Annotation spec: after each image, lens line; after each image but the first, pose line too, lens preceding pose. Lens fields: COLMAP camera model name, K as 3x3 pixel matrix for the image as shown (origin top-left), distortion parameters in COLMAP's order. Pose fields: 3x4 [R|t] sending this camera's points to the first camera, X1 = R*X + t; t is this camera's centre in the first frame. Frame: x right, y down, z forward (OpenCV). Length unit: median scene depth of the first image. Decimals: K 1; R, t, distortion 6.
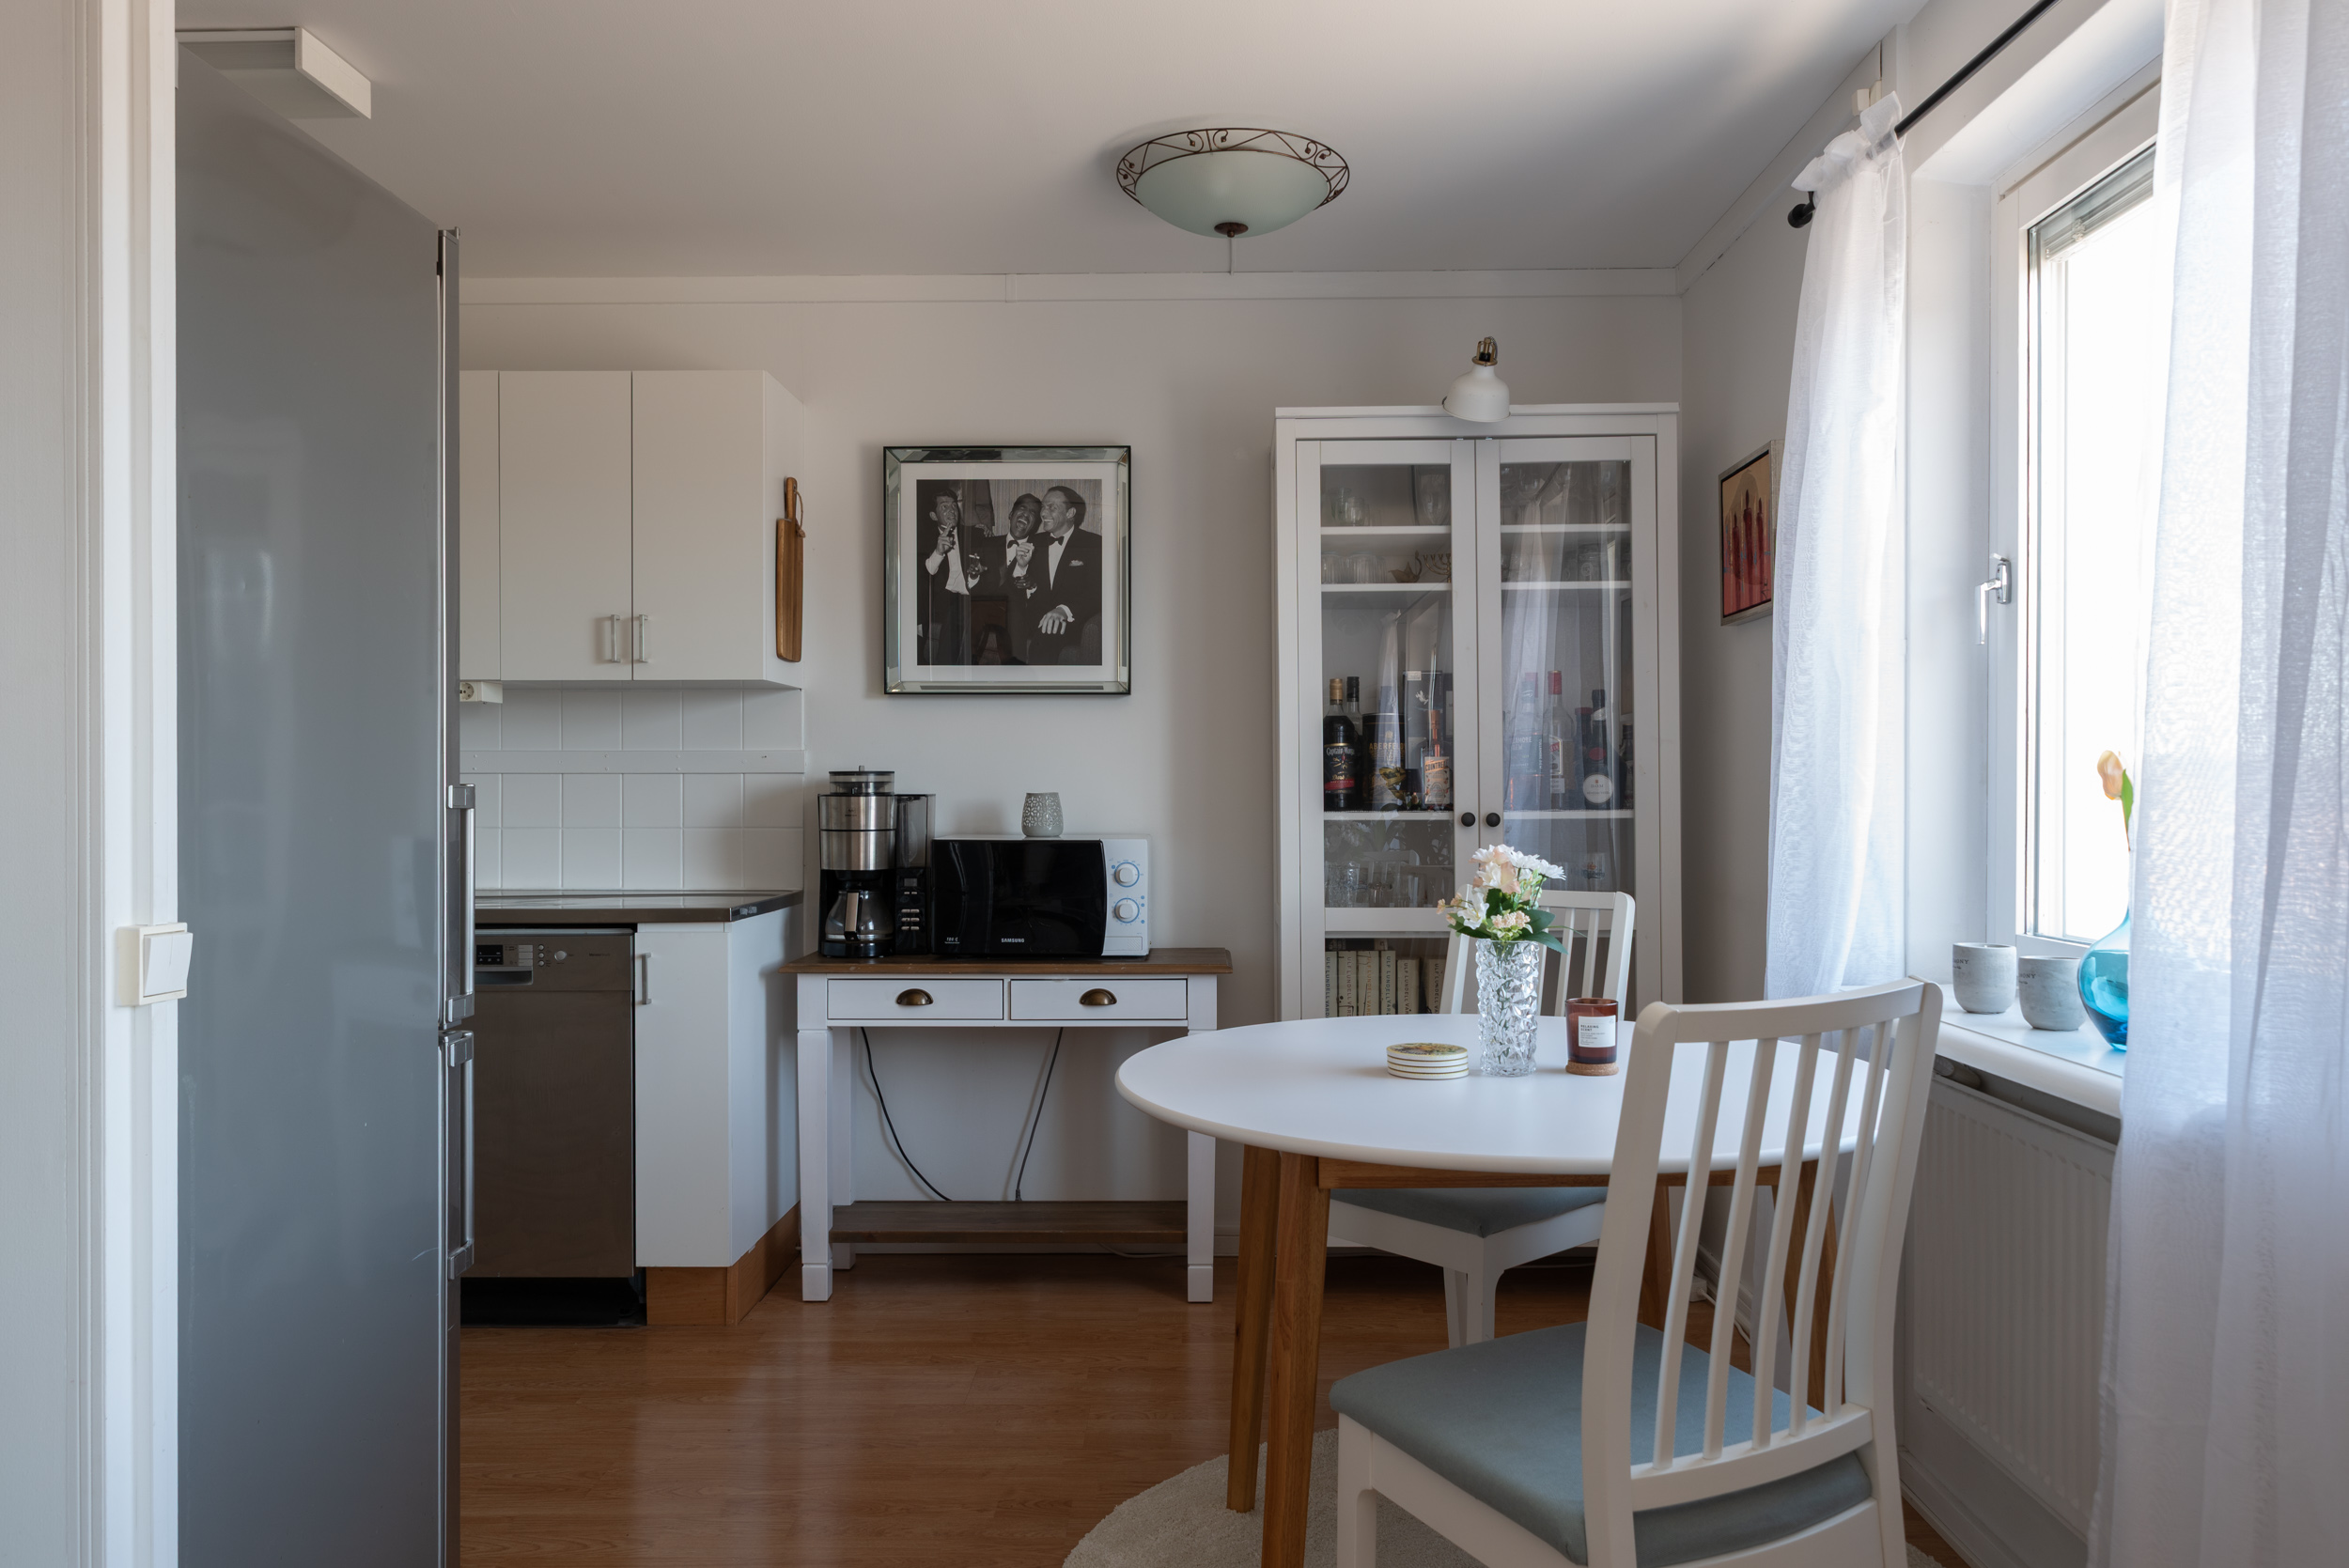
lens RADIAL K [[1644.5, 0, 1178.7], [0, 1644.5, 802.3], [0, 0, 1]] dist [0.004623, -0.001466]
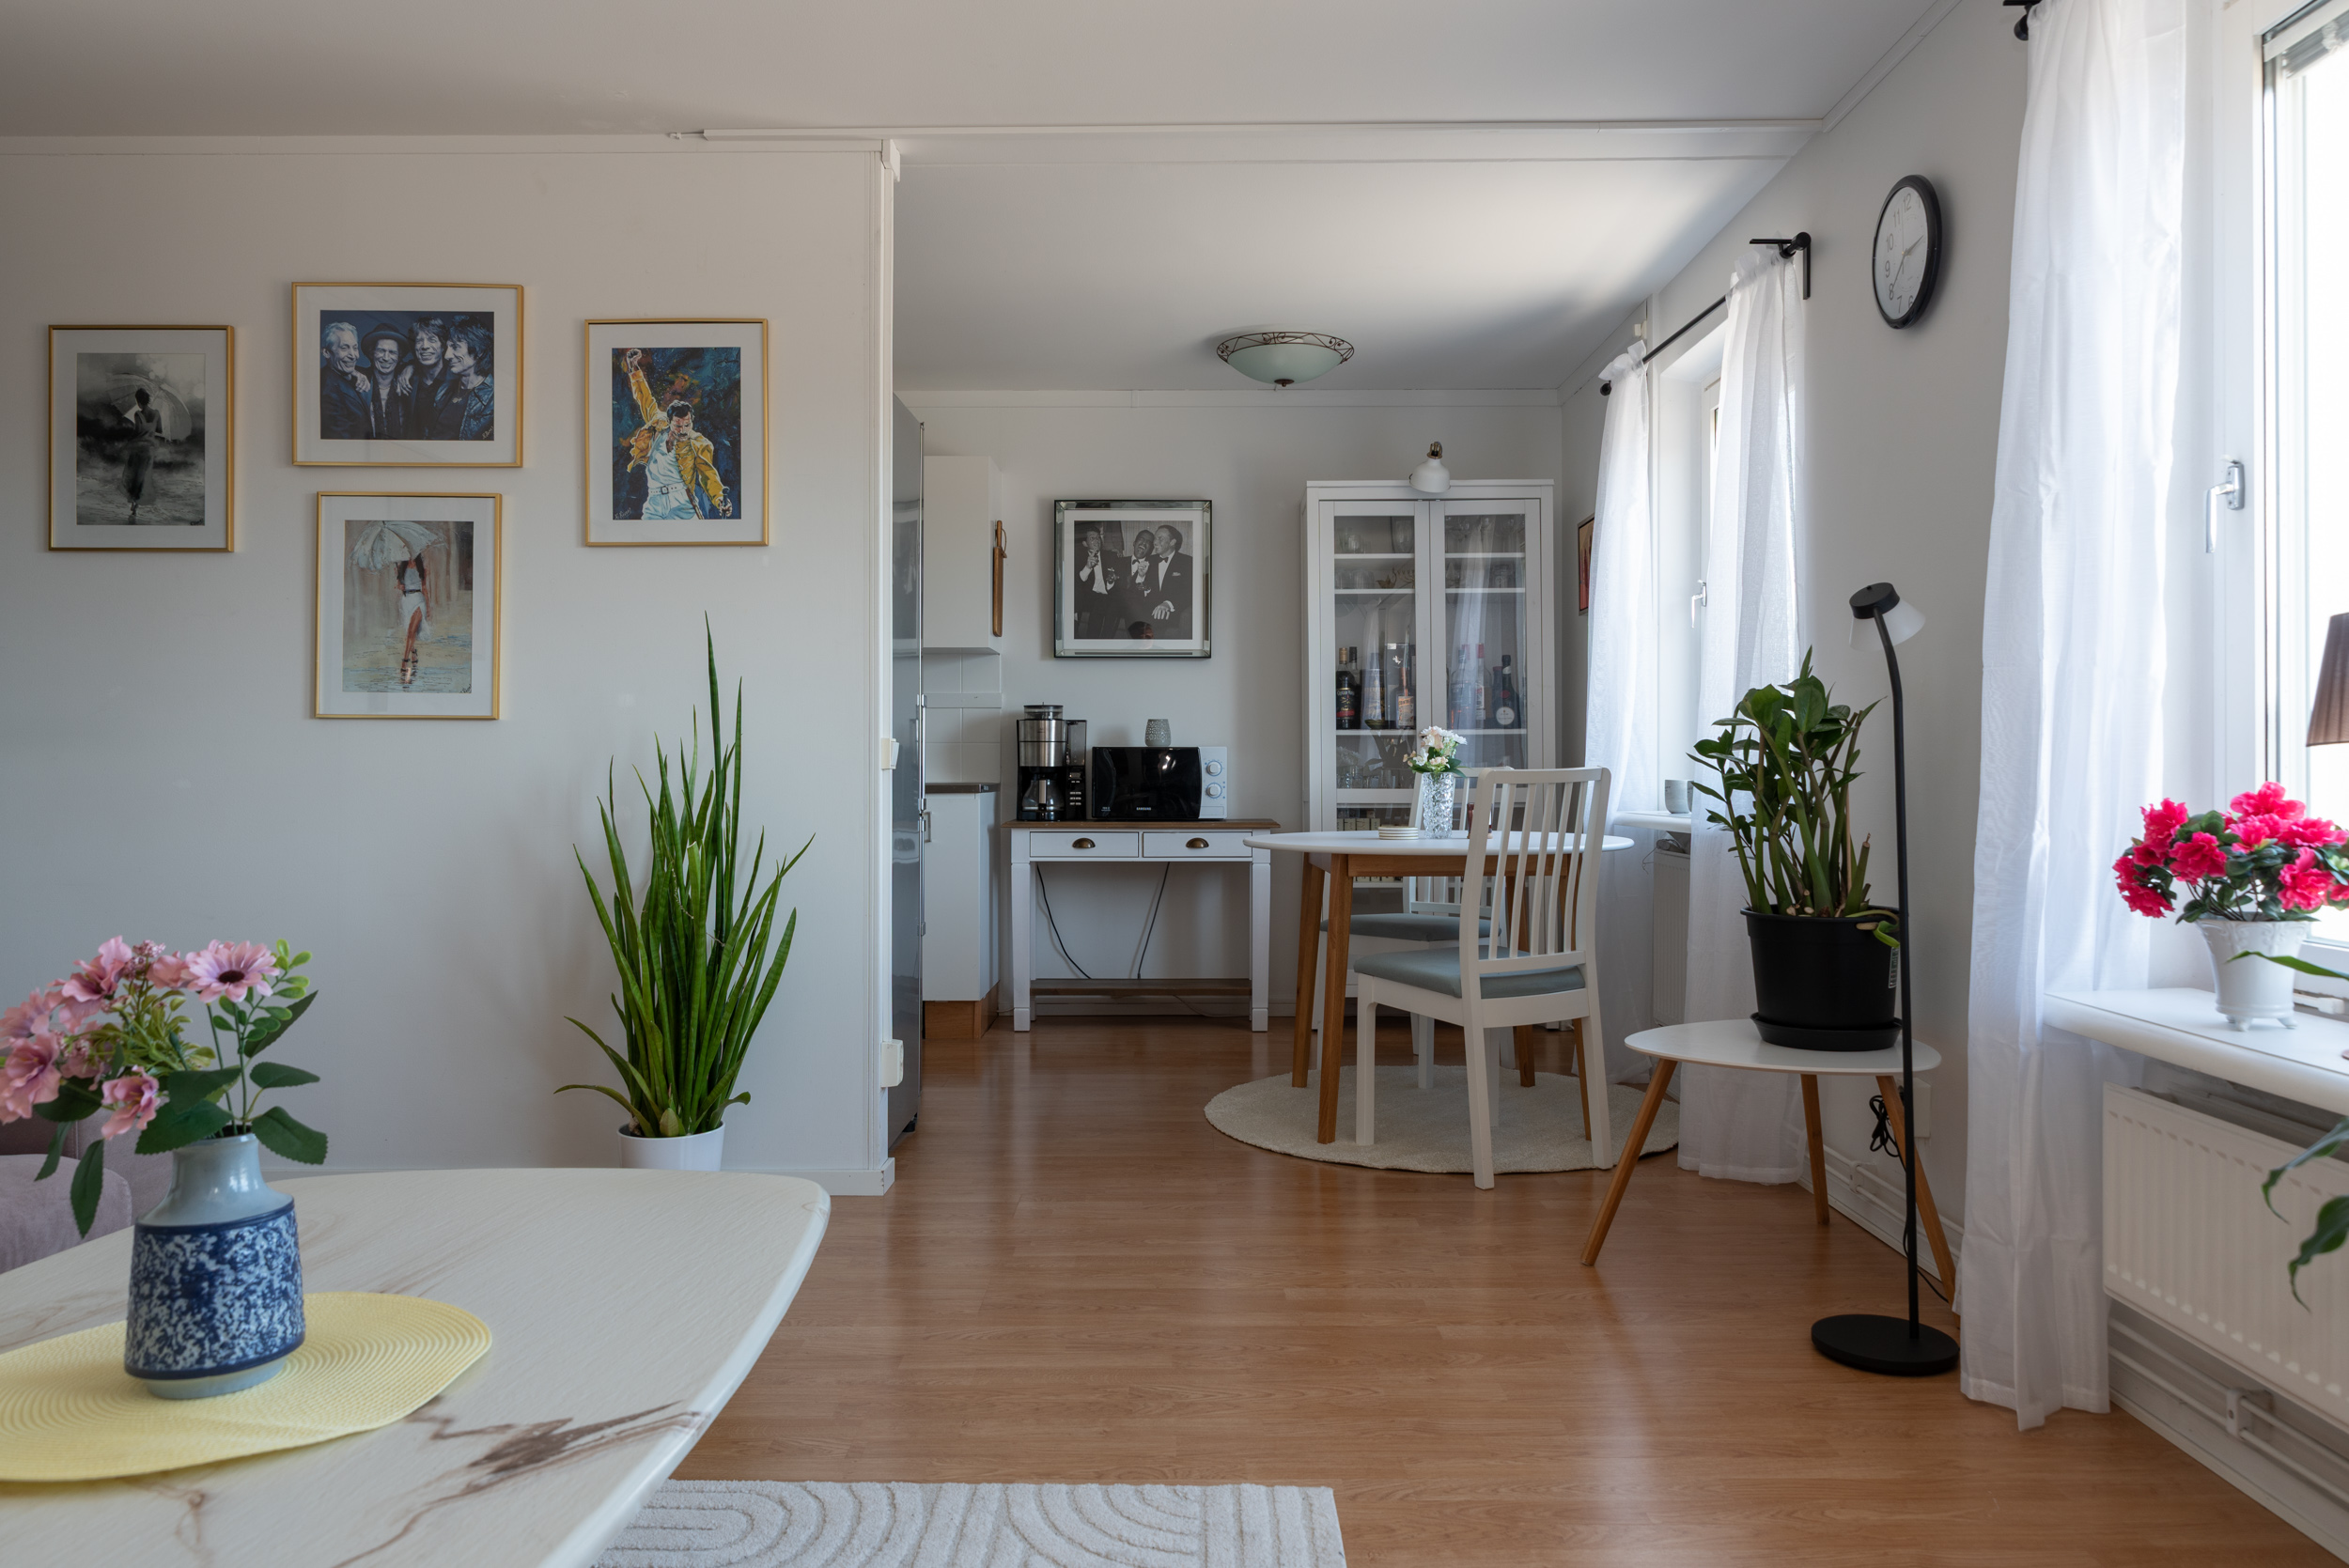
lens RADIAL K [[1588.1, 0, 1176.1], [0, 1588.1, 758.2], [0, 0, 1]] dist [0.023734, -0.005645]
pose [[0.999967, 0.002343, 0.007750, -0.078632], [-0.002243, 0.999914, -0.012912, 0.052683], [-0.007779, 0.012895, 0.999887, -0.544499]]
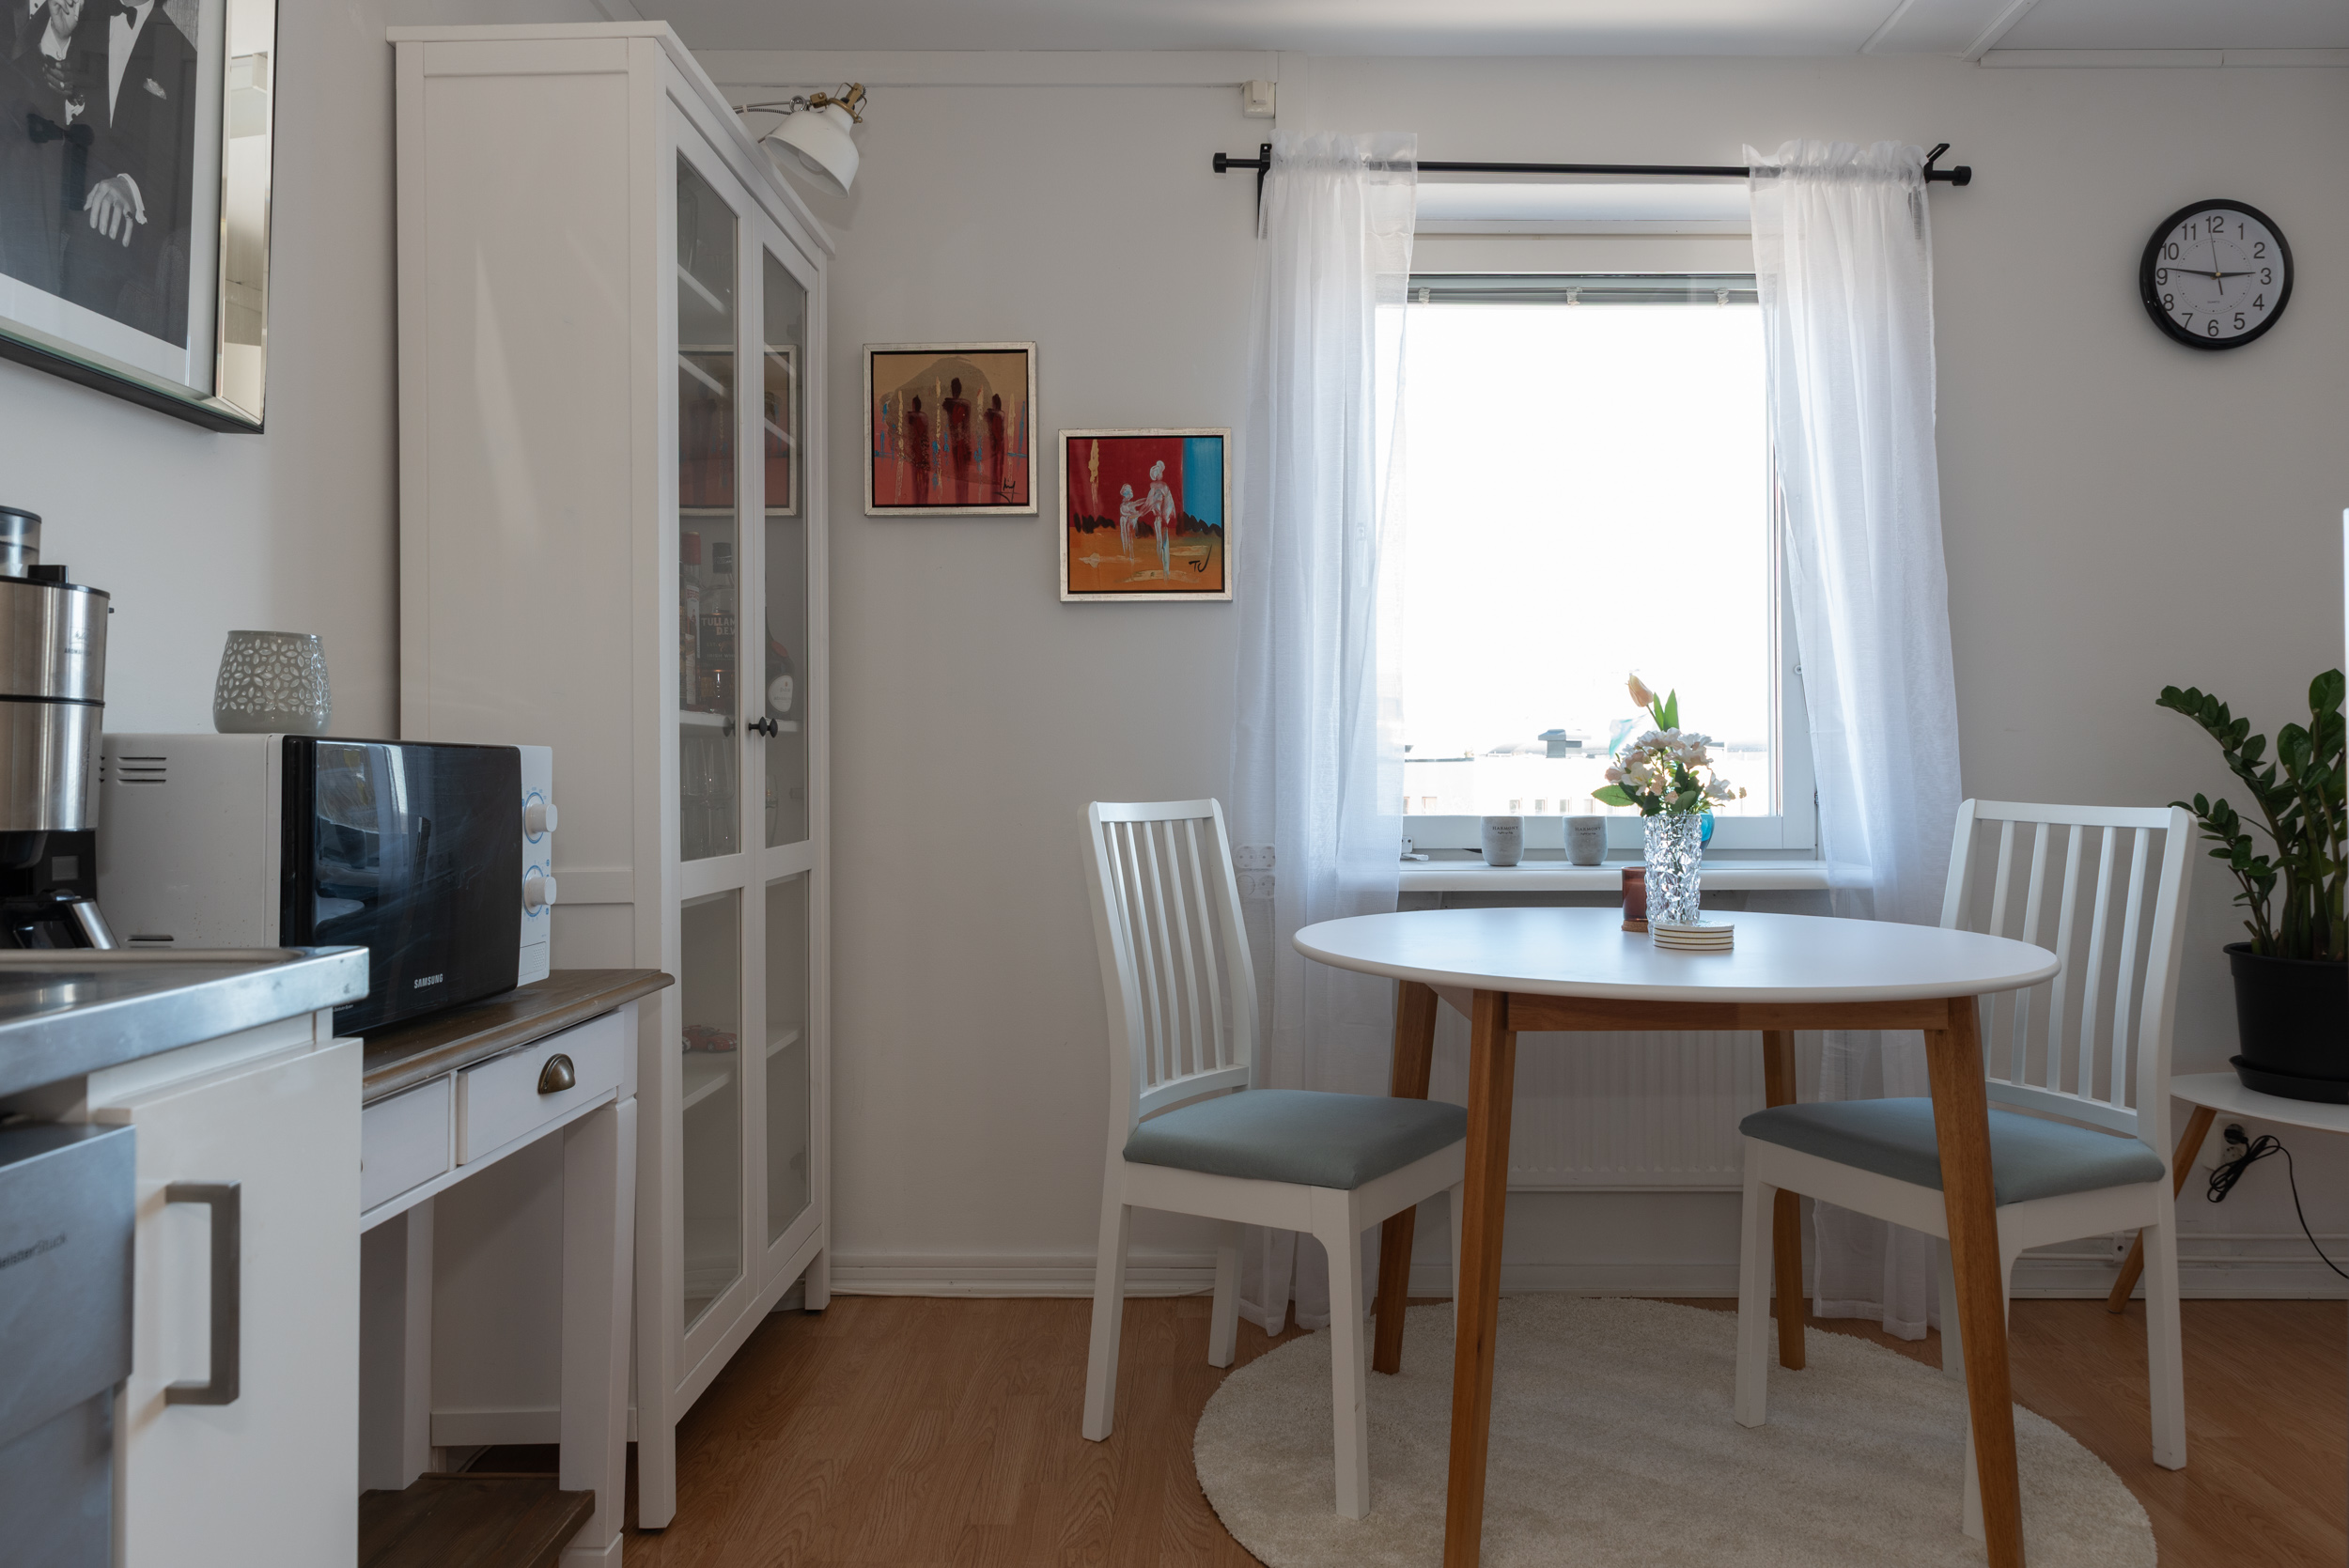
lens RADIAL K [[1588.1, 0, 1176.1], [0, 1588.1, 758.2], [0, 0, 1]] dist [0.023734, -0.005645]
pose [[0.008534, 0.012281, 0.999888, -0.495713], [0.005432, 0.999909, -0.012327, 0.032601], [-0.999949, 0.005537, 0.008467, 0.787844]]
